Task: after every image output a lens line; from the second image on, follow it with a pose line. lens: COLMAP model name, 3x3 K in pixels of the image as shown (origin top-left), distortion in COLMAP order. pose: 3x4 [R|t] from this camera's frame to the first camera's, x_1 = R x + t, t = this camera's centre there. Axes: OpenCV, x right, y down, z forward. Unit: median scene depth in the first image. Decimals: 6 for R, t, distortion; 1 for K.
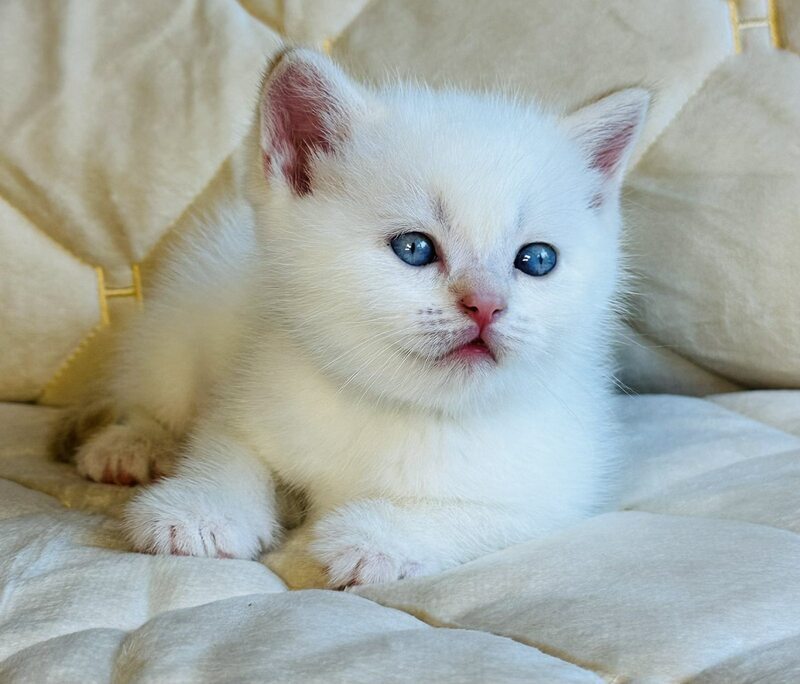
lens RADIAL K [[1860.2, 0, 380.7], [0, 1860.2, 342.7], [0, 0, 1]] dist [0.028423, 1.112167]
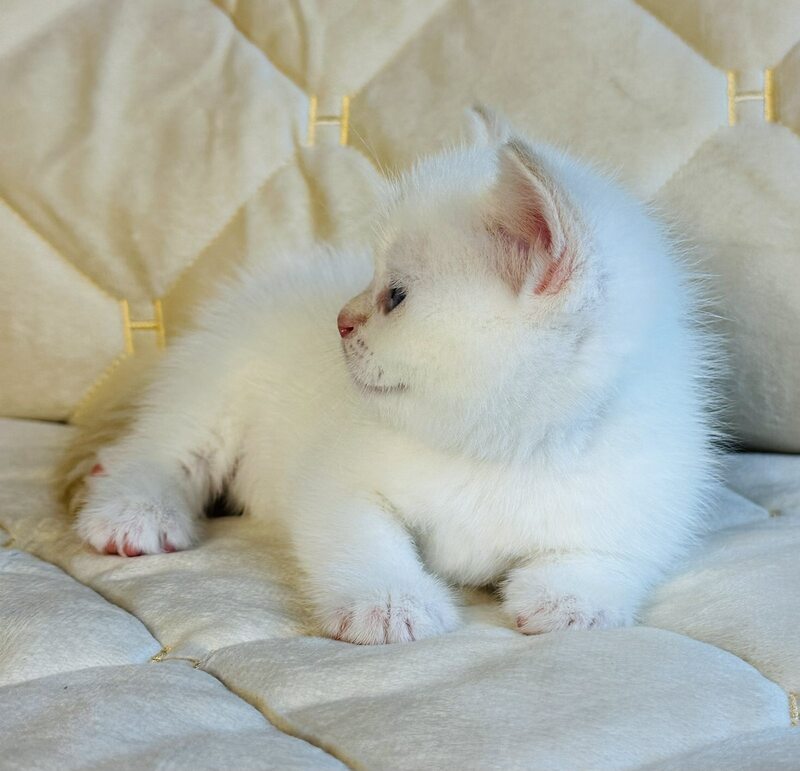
lens RADIAL K [[1462.0, 0, 465.5], [0, 1462.0, 385.8], [0, 0, 1]] dist [0.169673, -0.239906]
pose [[0.995097, 0.054104, -0.082796, 0.119335], [-0.051198, 0.998009, 0.036837, -0.033546], [0.084624, -0.032418, 0.995885, 0.173205]]
